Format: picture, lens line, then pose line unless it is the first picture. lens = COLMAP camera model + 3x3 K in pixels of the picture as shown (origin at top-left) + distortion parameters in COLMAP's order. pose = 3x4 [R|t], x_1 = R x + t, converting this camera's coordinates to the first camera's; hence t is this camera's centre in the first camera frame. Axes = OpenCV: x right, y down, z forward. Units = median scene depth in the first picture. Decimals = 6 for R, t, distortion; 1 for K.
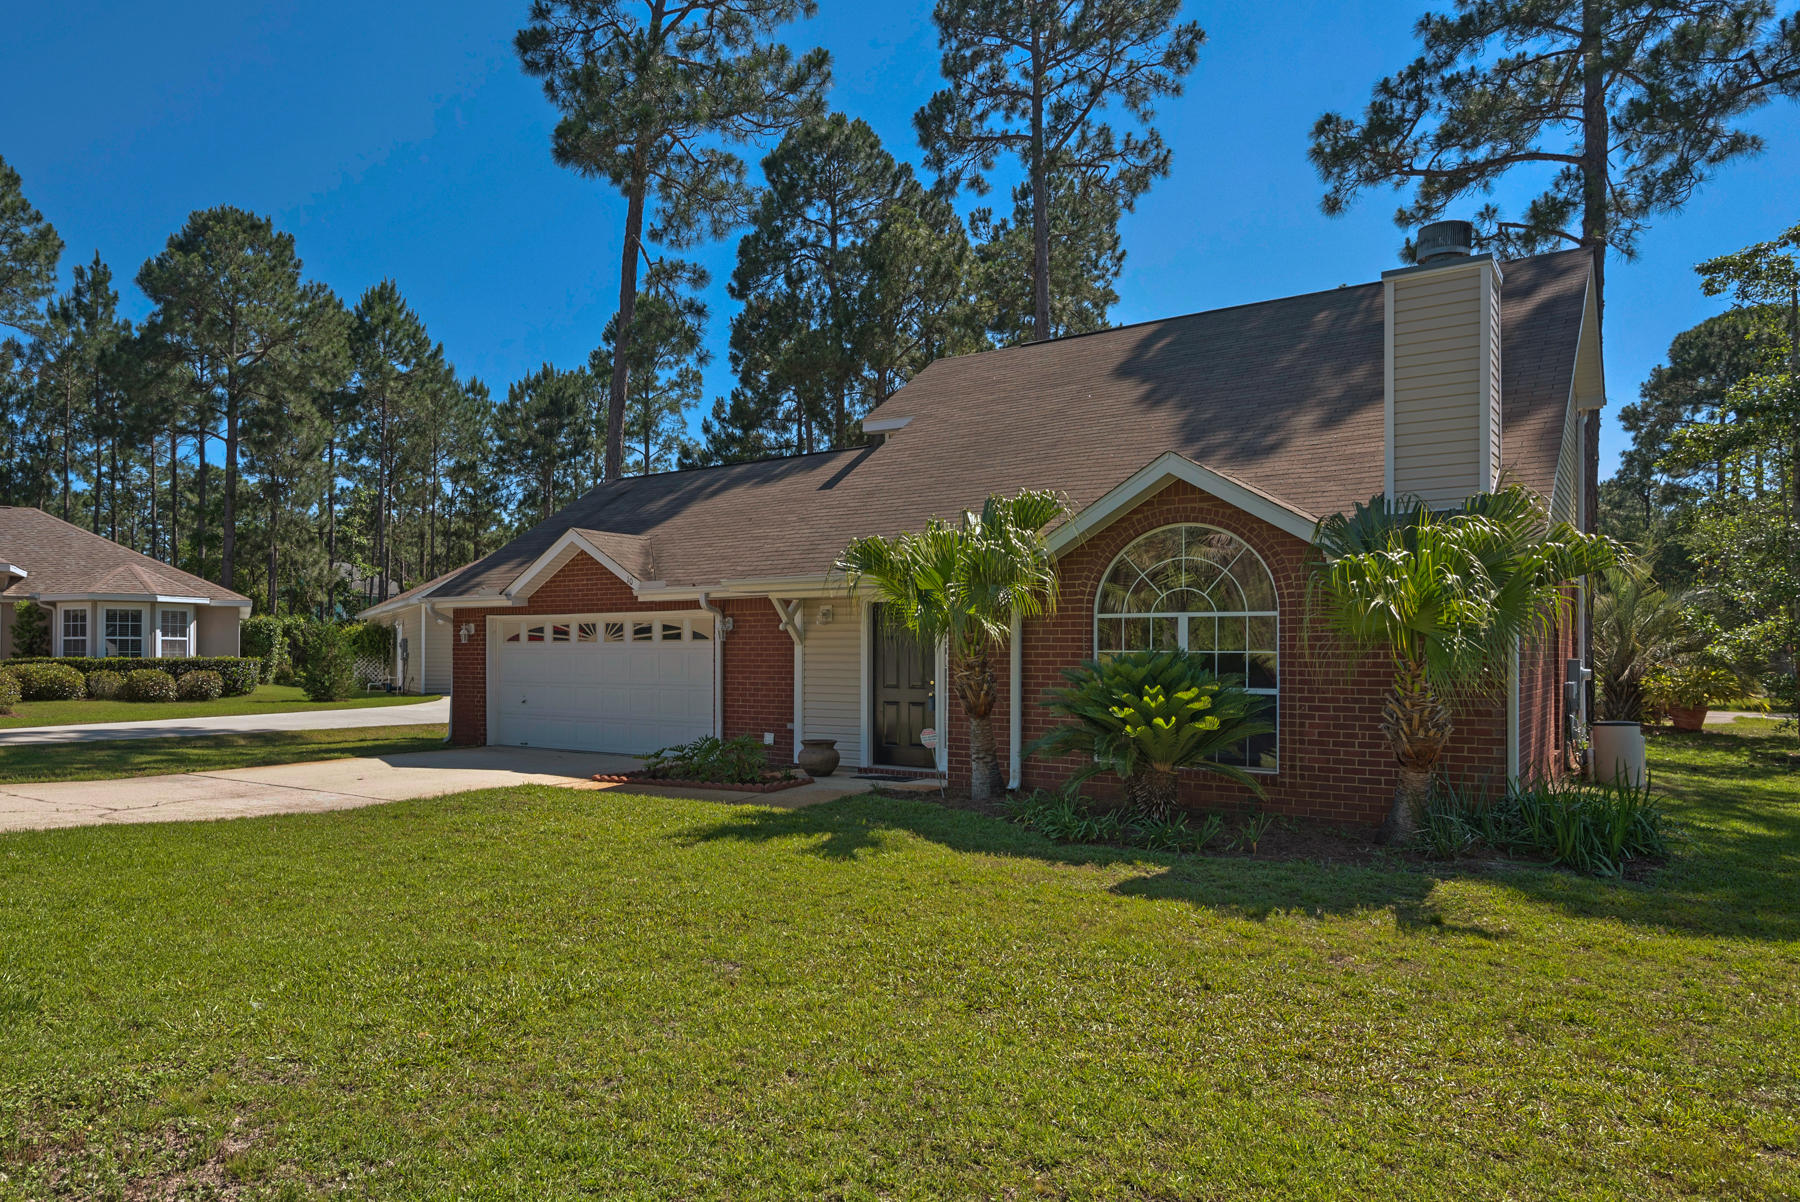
lens RADIAL K [[1056.3, 0, 898.3], [0, 1056.3, 618.4], [0, 0, 1]] dist [-0.008543, -0.003668]
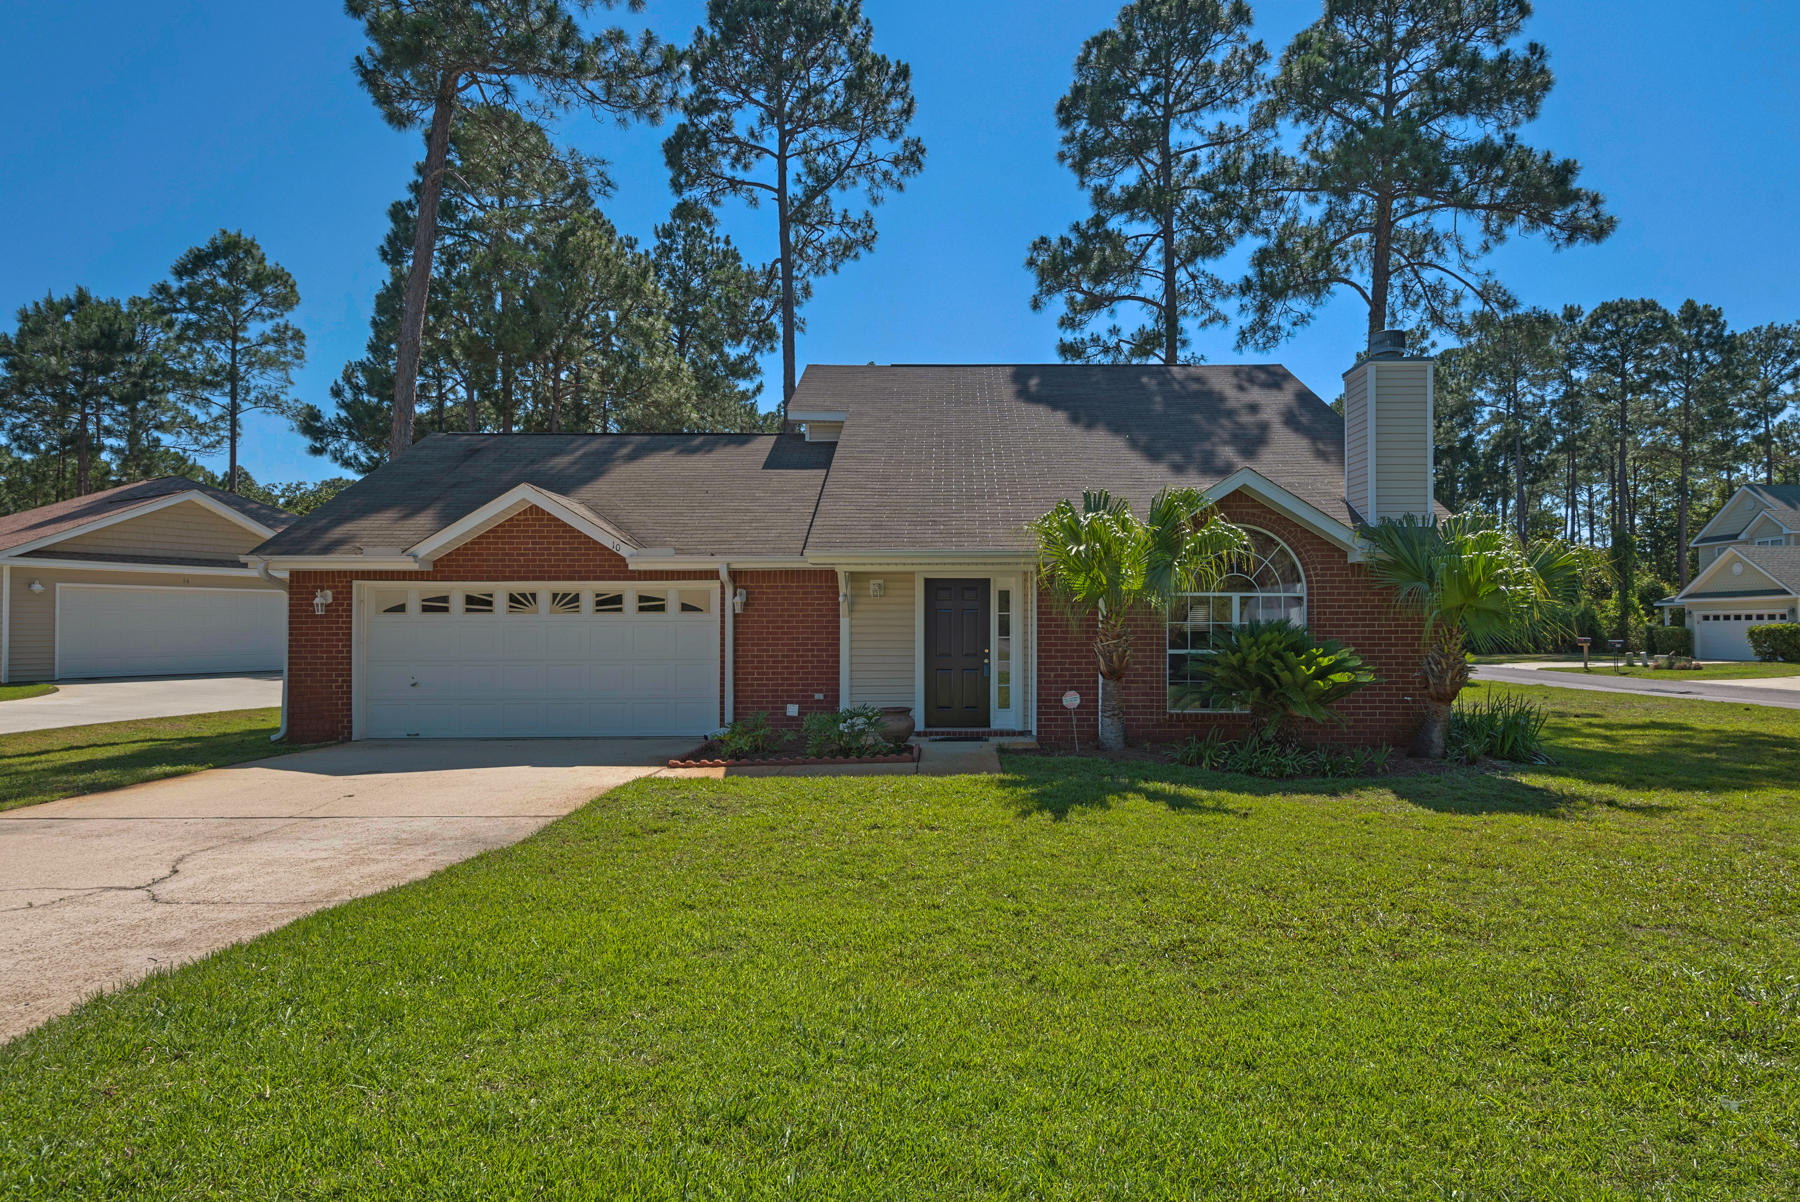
lens RADIAL K [[819.6, 0, 900.4], [0, 819.6, 599.4], [0, 0, 1]] dist [-0.002564, -0.001820]
pose [[0.827349, 0.016464, 0.561447, -0.395633], [-0.014784, 0.999862, -0.007535, 0.010301], [-0.561494, -0.002066, 0.827478, 0.242406]]
